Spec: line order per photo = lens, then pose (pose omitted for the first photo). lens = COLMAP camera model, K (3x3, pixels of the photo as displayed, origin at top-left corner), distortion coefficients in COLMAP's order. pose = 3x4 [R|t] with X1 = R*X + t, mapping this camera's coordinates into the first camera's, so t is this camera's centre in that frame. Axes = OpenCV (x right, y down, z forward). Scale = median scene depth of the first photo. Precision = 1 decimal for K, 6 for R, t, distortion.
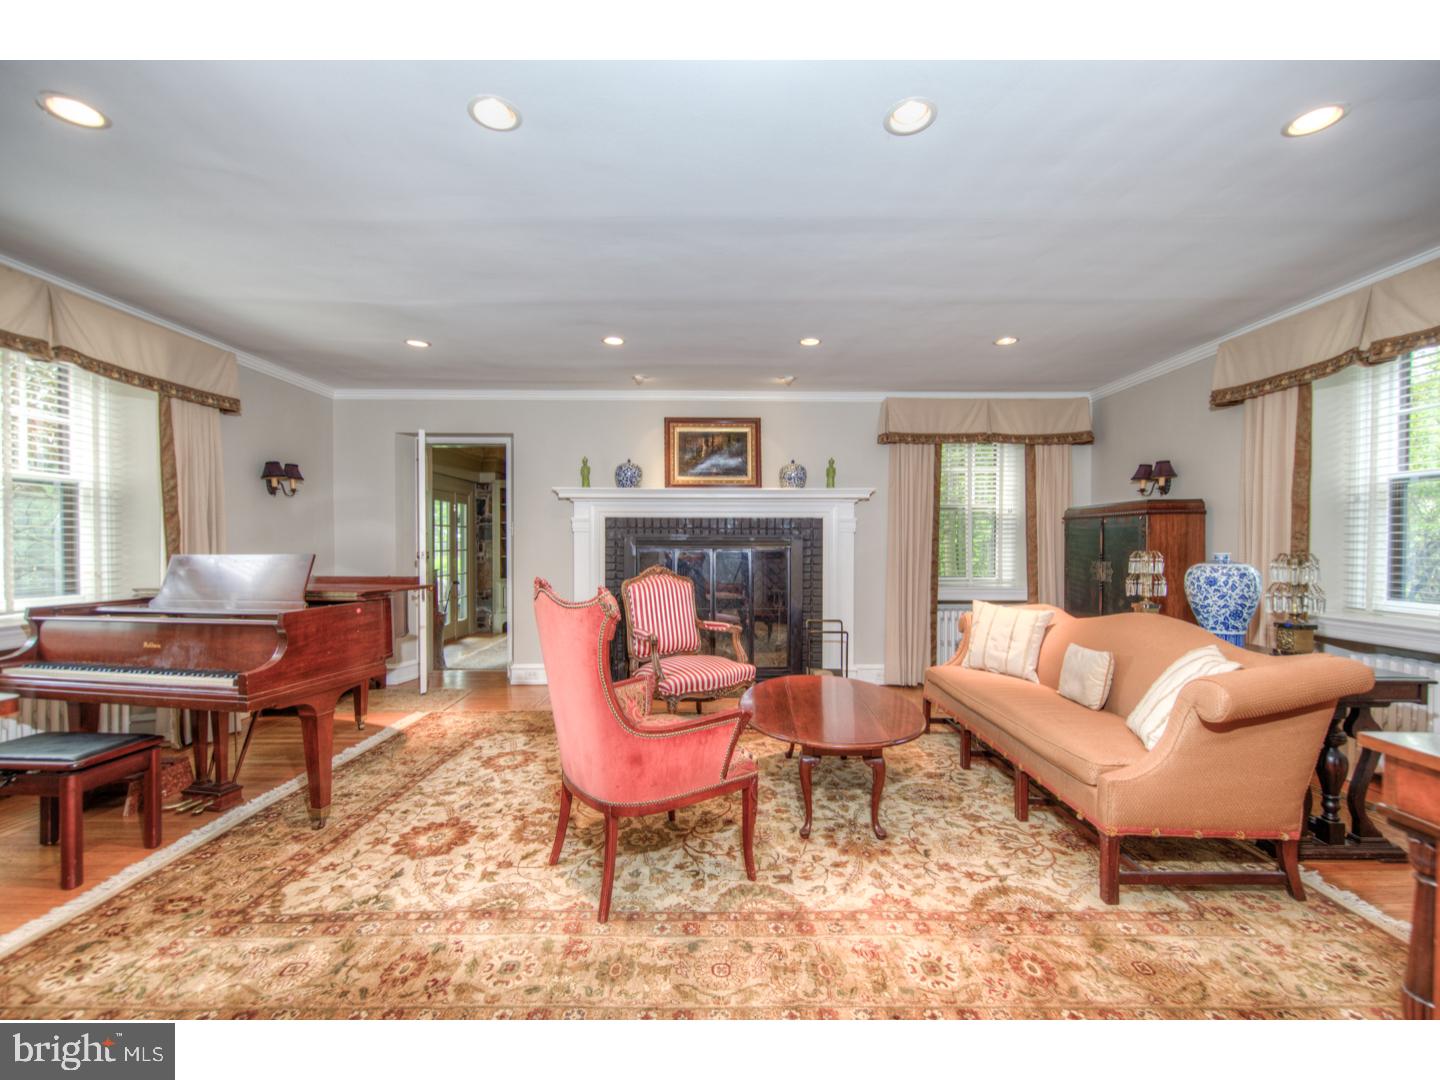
lens RADIAL K [[614.8, 0, 714.8], [0, 614.8, 552.4], [0, 0, 1]] dist [0.003125, -0.001445]
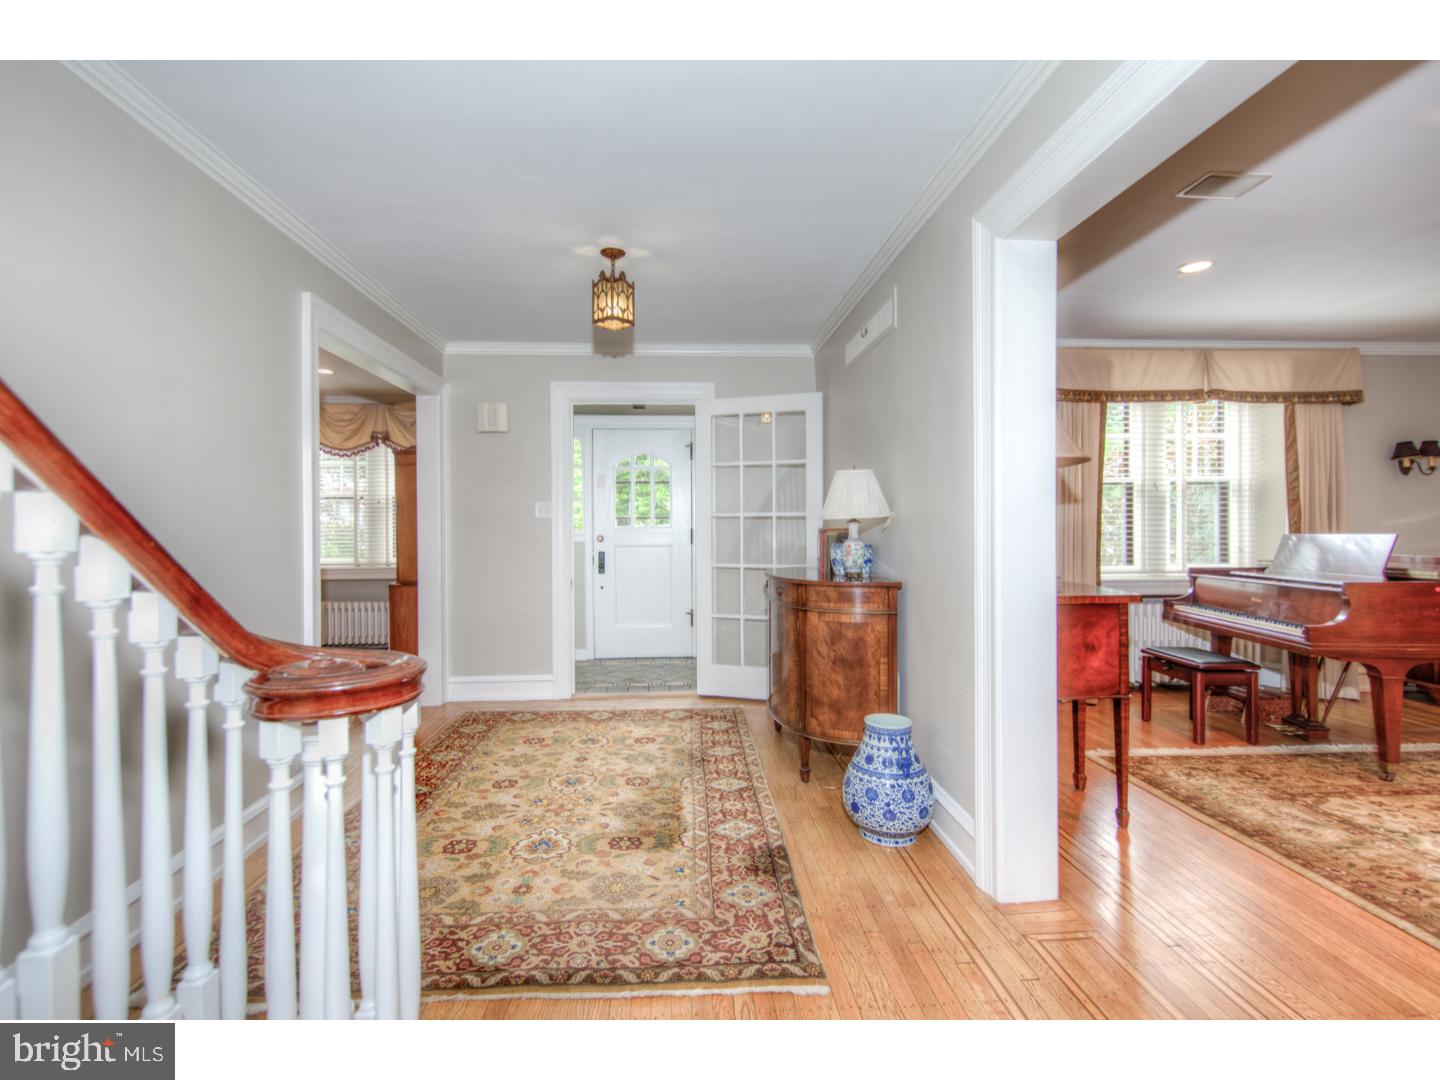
lens RADIAL K [[660.0, 0, 710.9], [0, 660.0, 534.7], [0, 0, 1]] dist [-0.000469, -0.000869]
pose [[0.045930, 0.004720, -0.998933, 0.449343], [-0.005332, 0.999976, 0.004480, 0.005950], [0.998930, 0.005121, 0.045955, -0.253707]]
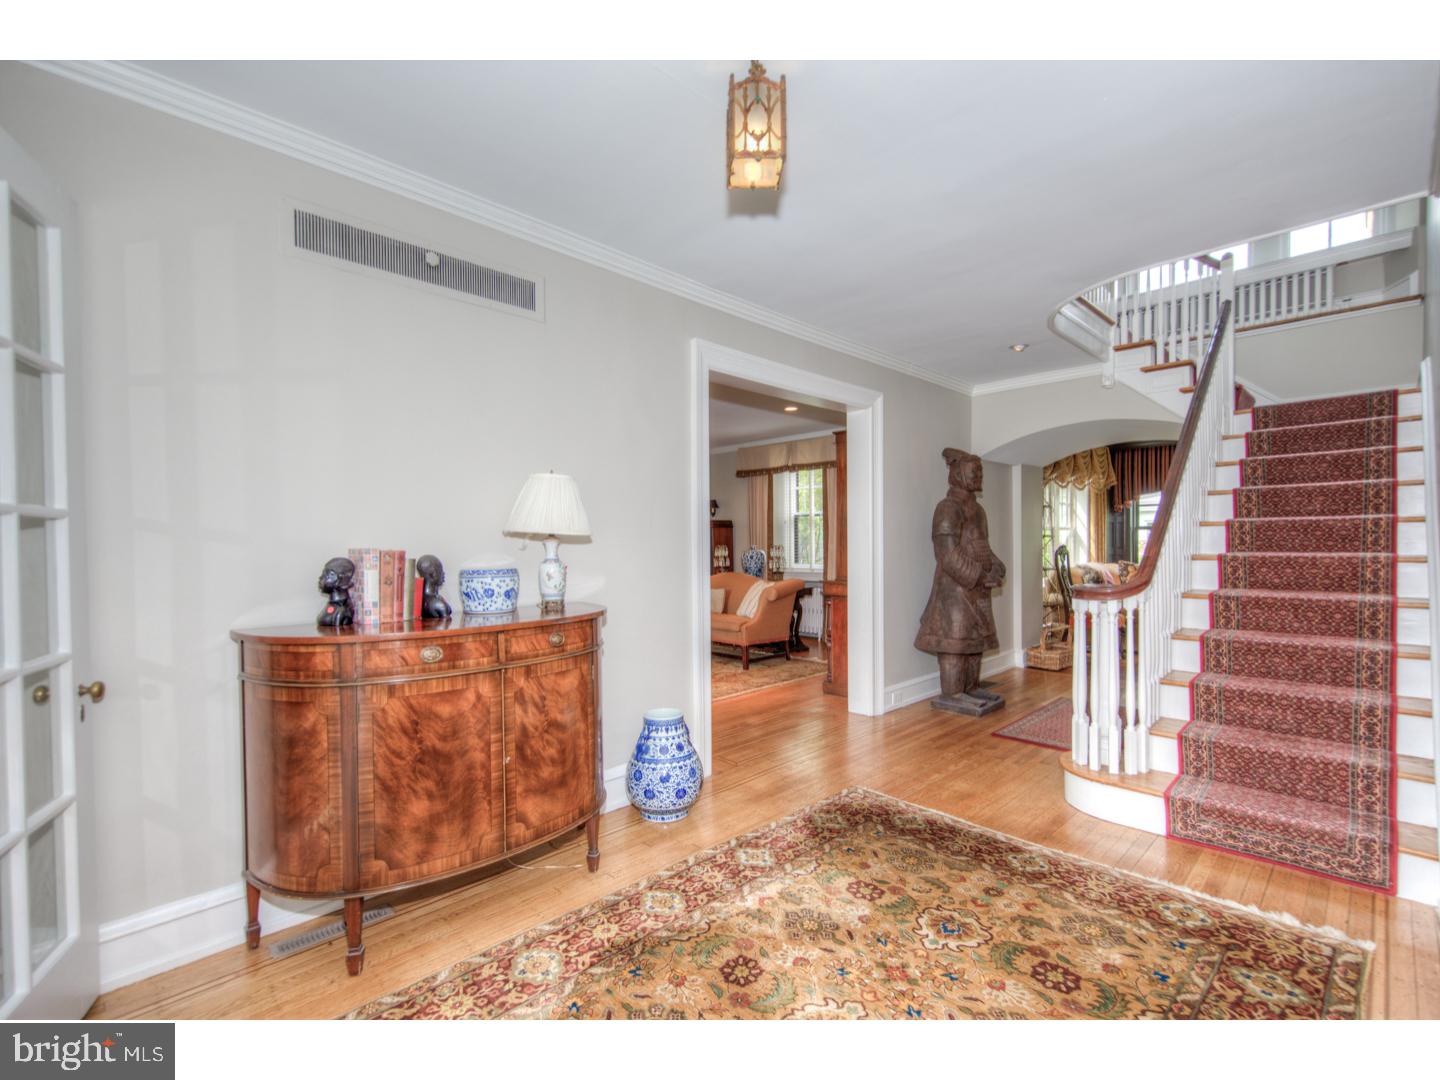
lens RADIAL K [[680.2, 0, 719.1], [0, 680.2, 545.7], [0, 0, 1]] dist [0.000905, -0.000142]
pose [[0.705691, -0.009654, 0.708454, -1.175786], [0.015789, 0.999873, -0.002103, 0.004582], [-0.708344, 0.012670, 0.705754, -0.798277]]
